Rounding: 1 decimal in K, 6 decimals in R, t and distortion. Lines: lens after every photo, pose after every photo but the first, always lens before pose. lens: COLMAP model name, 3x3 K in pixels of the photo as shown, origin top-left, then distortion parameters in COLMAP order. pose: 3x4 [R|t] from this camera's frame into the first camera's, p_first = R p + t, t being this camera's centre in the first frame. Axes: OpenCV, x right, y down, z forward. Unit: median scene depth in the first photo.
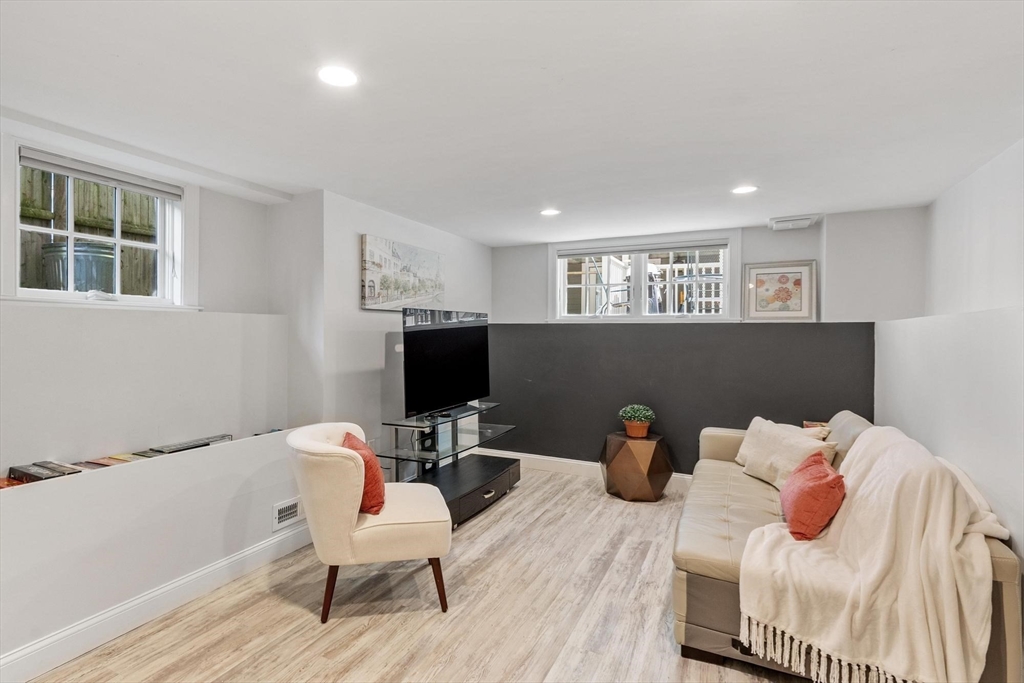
lens RADIAL K [[507.4, 0, 509.7], [0, 507.4, 333.2], [0, 0, 1]] dist [0.038914, 0.000297]
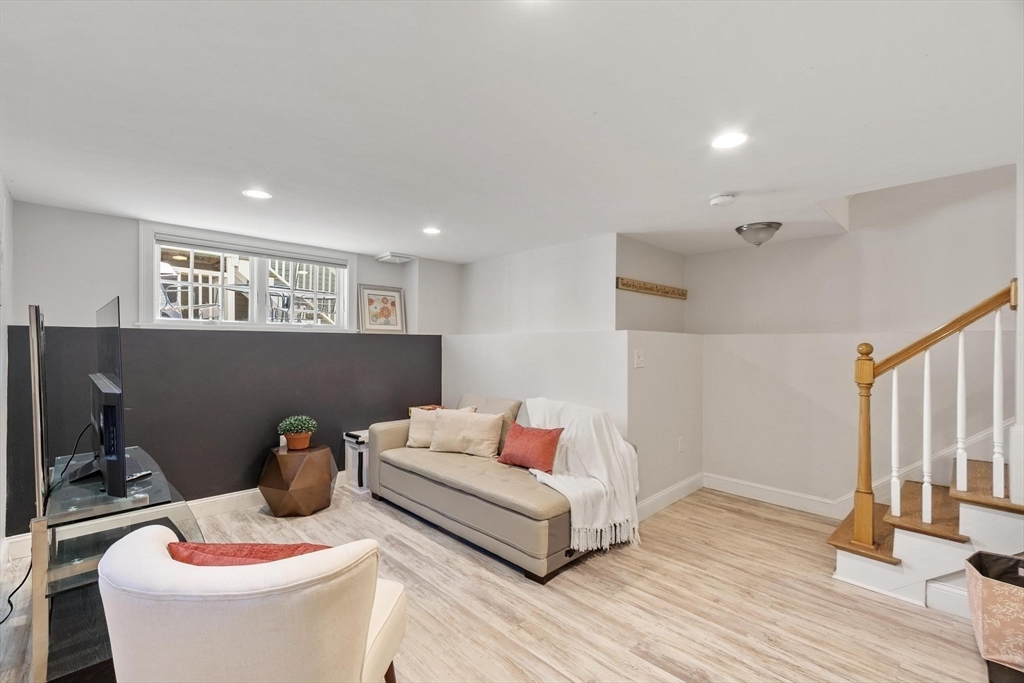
lens RADIAL K [[439.9, 0, 473.2], [0, 439.9, 341.9], [0, 0, 1]] dist [0.019928, -0.000098]
pose [[0.379720, -0.001448, 0.925100, -0.409609], [-0.001925, 0.999995, 0.002355, -0.003812], [-0.925099, -0.002675, 0.379716, 0.377148]]
